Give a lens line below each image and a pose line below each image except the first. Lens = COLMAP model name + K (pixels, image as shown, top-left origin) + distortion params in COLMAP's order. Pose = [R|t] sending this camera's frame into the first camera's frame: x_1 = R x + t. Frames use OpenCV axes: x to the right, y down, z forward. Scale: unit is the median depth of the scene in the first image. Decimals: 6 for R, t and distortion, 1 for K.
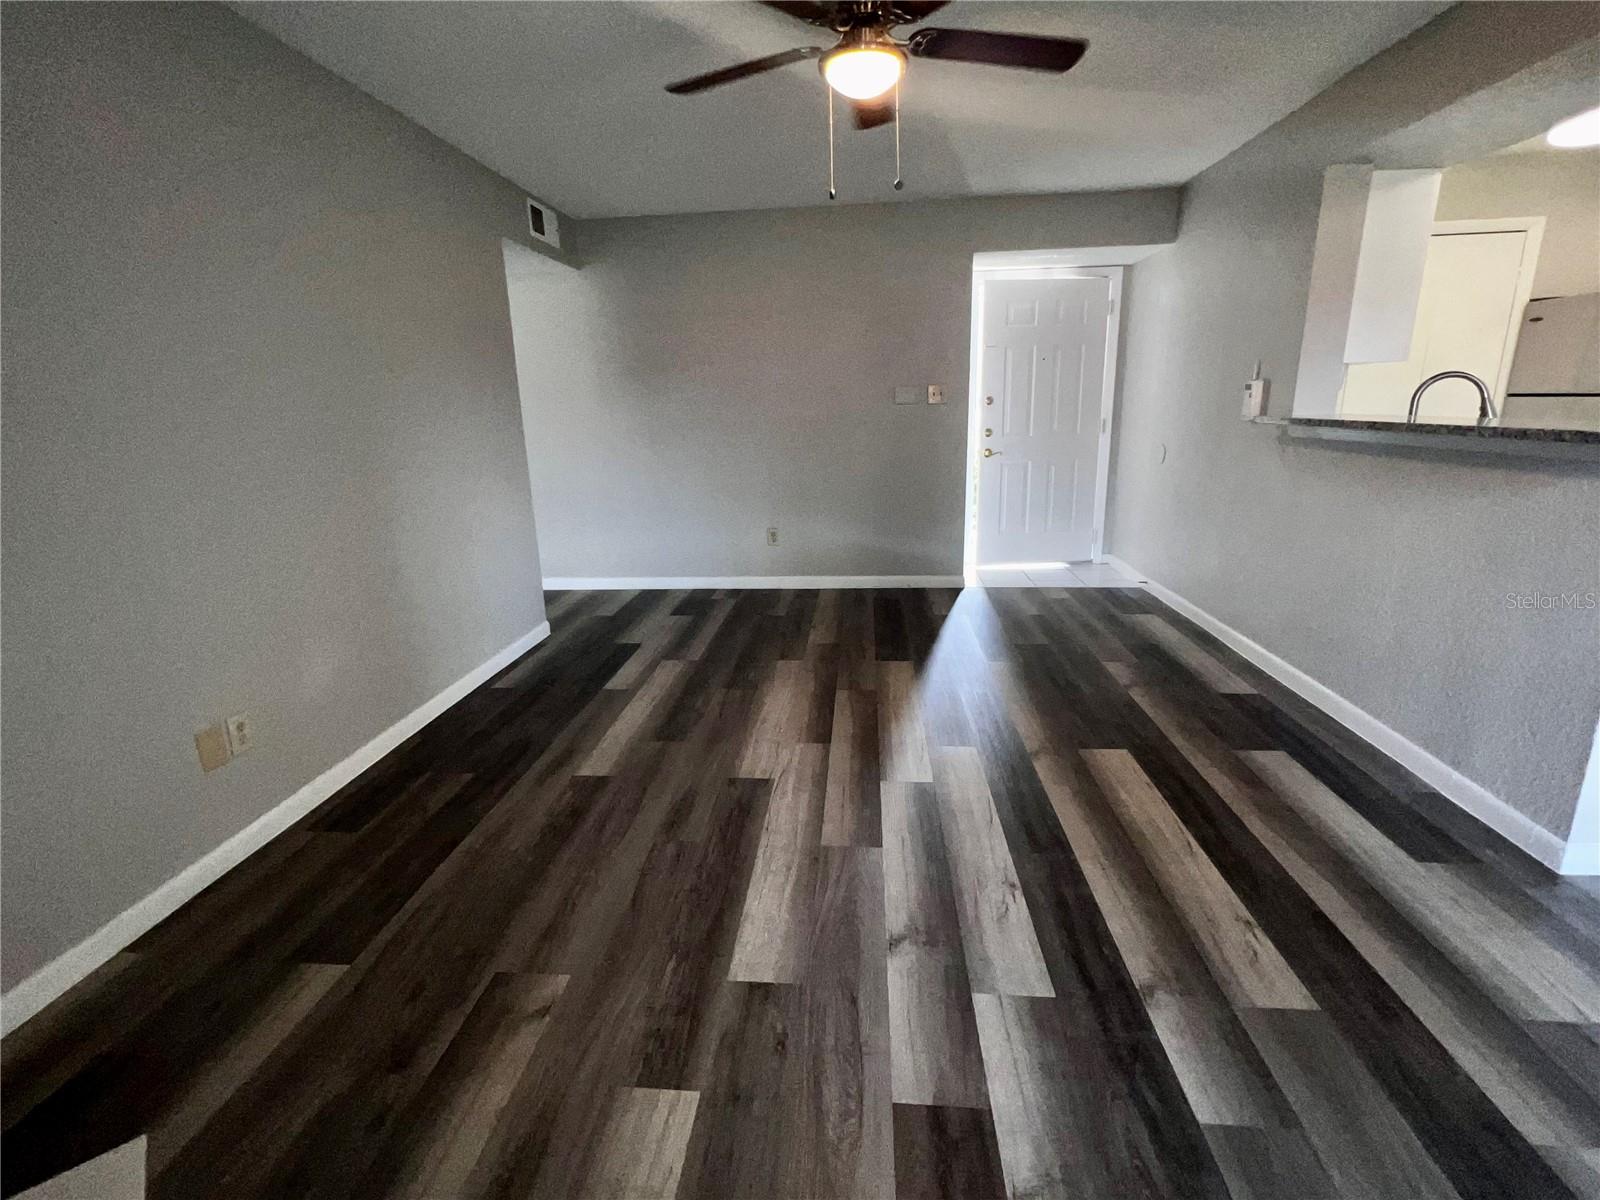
lens RADIAL K [[743.8, 0, 800.0], [0, 743.8, 600.0], [0, 0, 1]] dist [-0.002536, -0.000776]
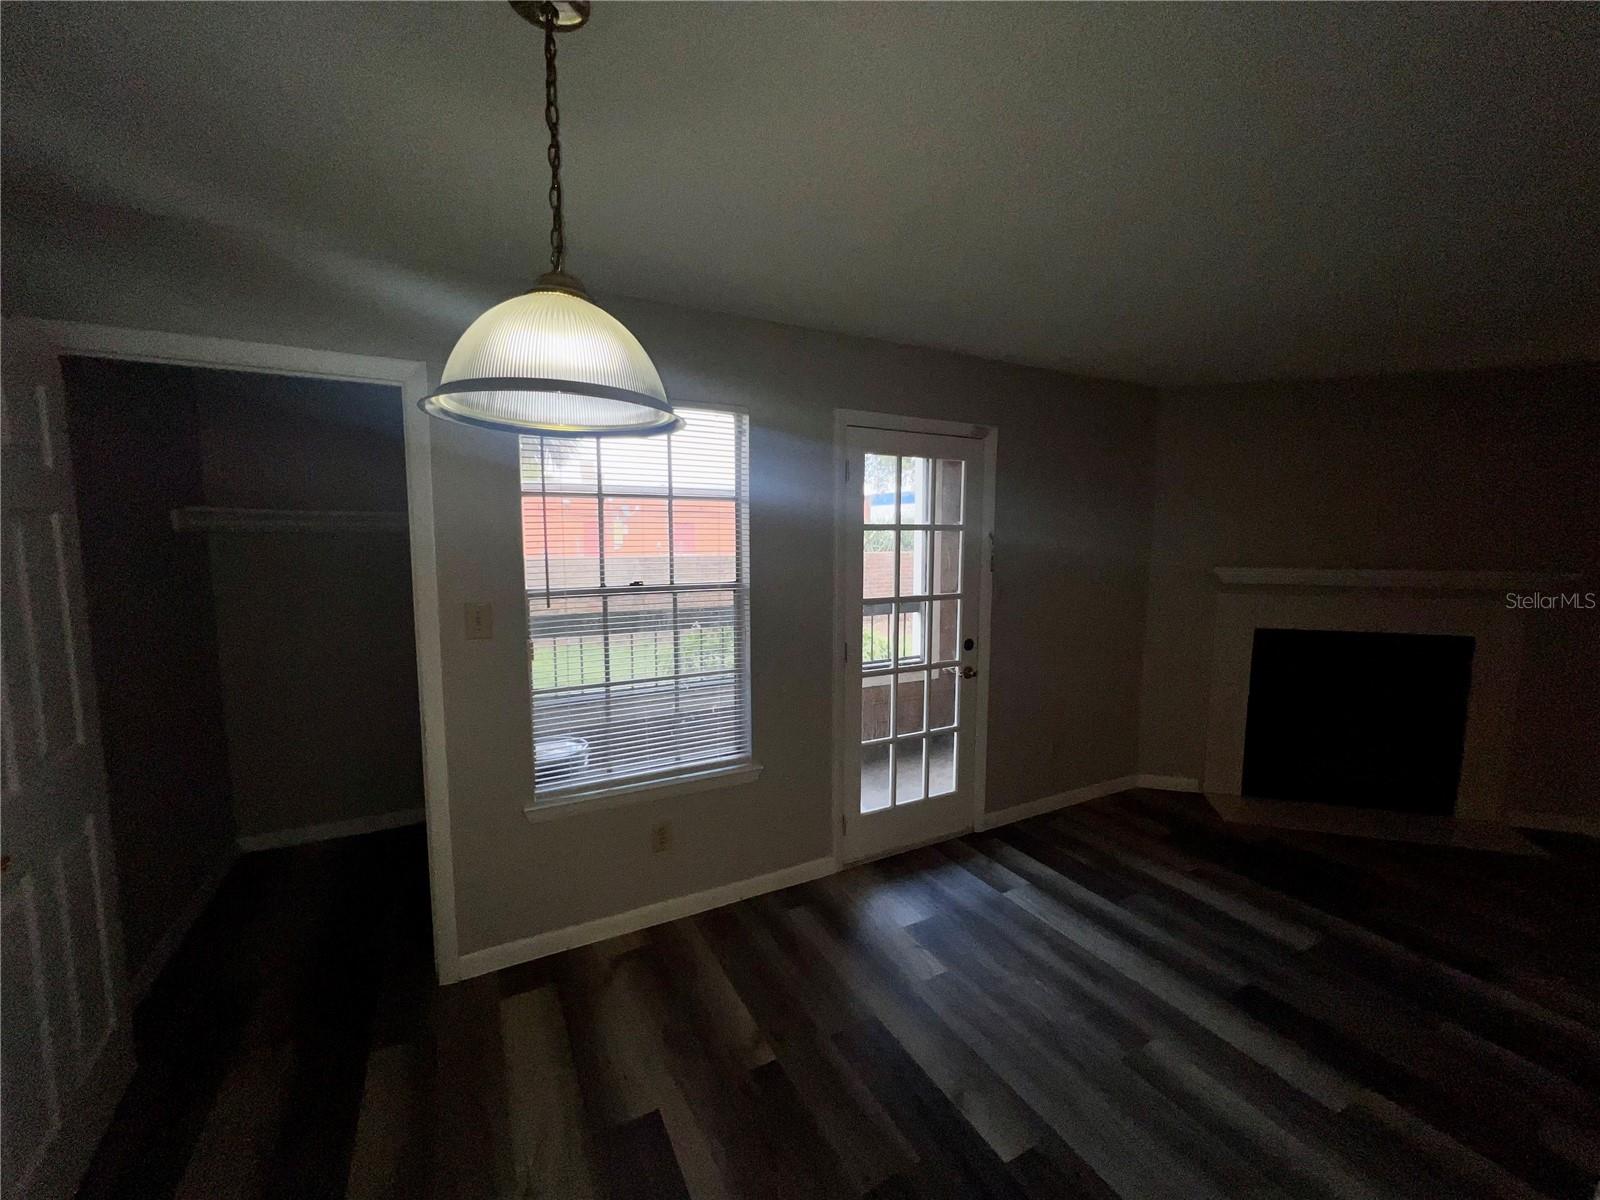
lens RADIAL K [[635.7, 0, 796.2], [0, 635.7, 597.6], [0, 0, 1]] dist [0.000054, 0.000098]
pose [[-0.841110, 0.076465, -0.535432, 1.386207], [-0.119917, 0.938953, 0.322471, -0.304266], [0.527403, 0.335441, -0.780593, 0.538838]]
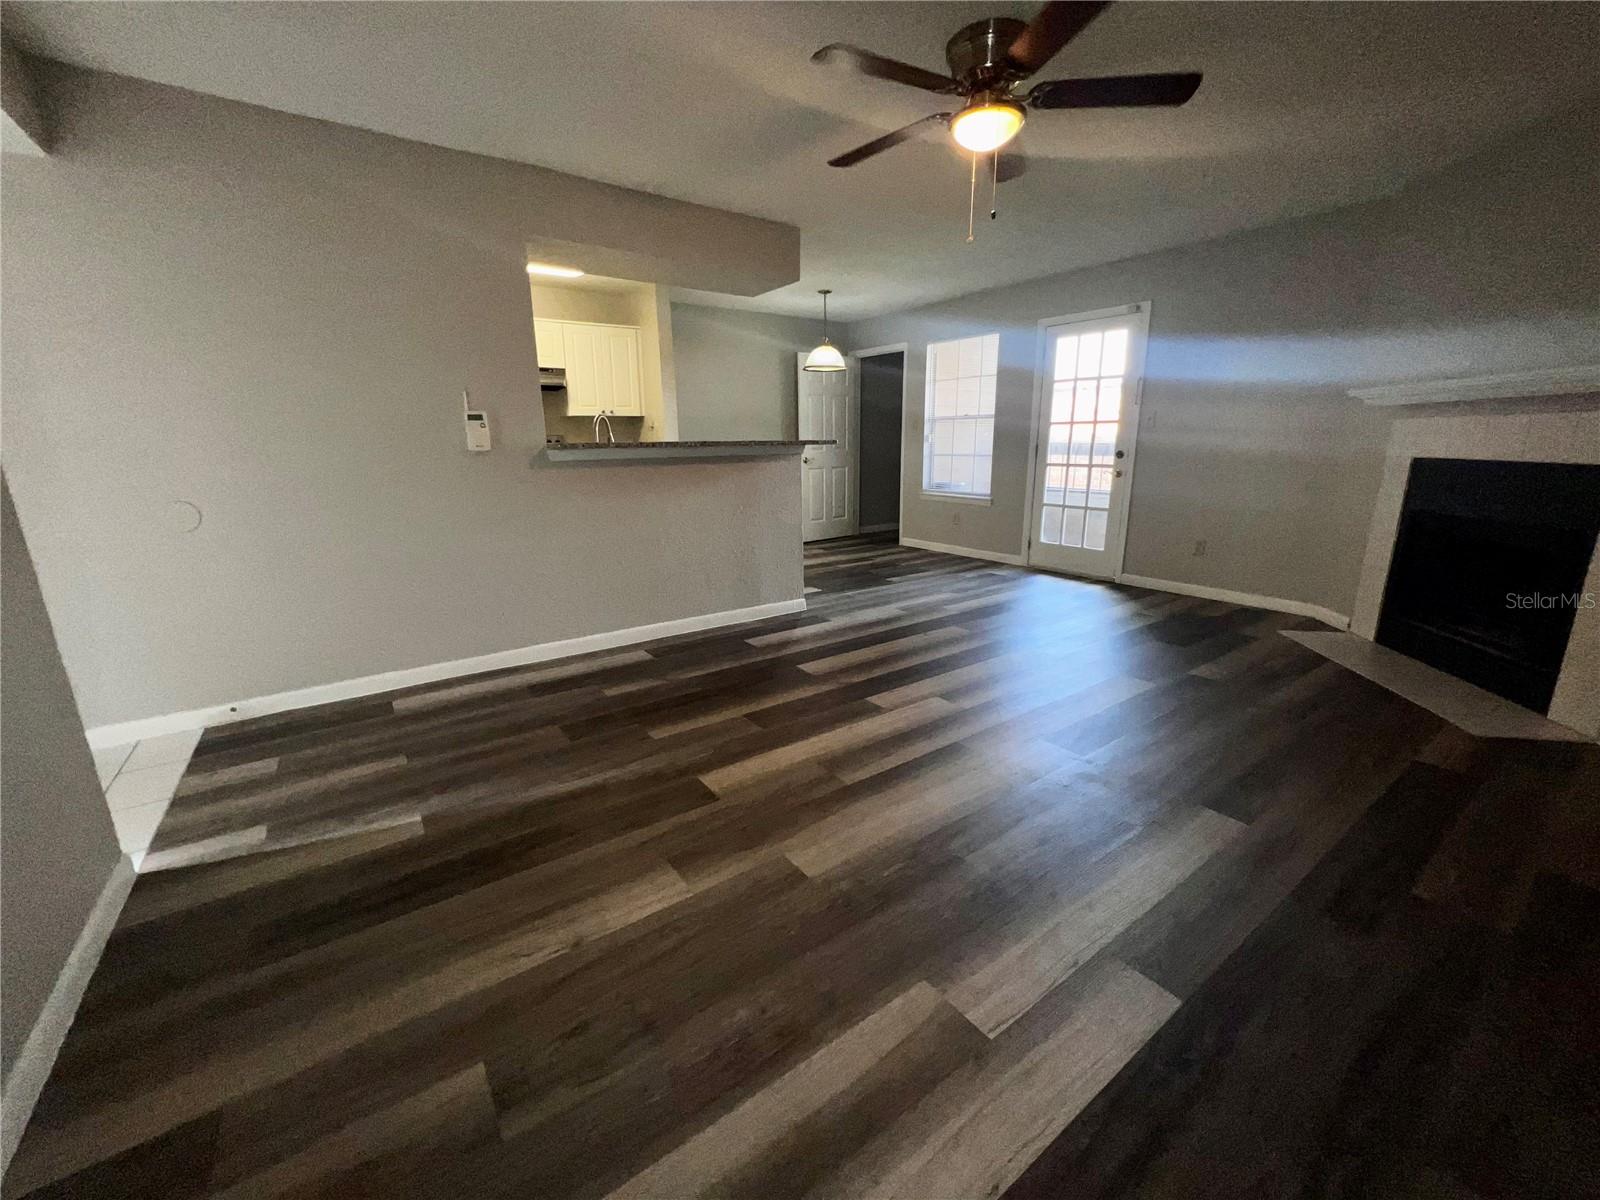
lens RADIAL K [[642.9, 0, 800.0], [0, 642.9, 600.0], [0, 0, 1]] dist [0.000925, 0.000028]
pose [[-0.650250, -0.153231, 0.744107, -0.505518], [0.221423, 0.898701, 0.378560, -0.411741], [-0.726737, 0.410921, -0.550452, 1.760466]]
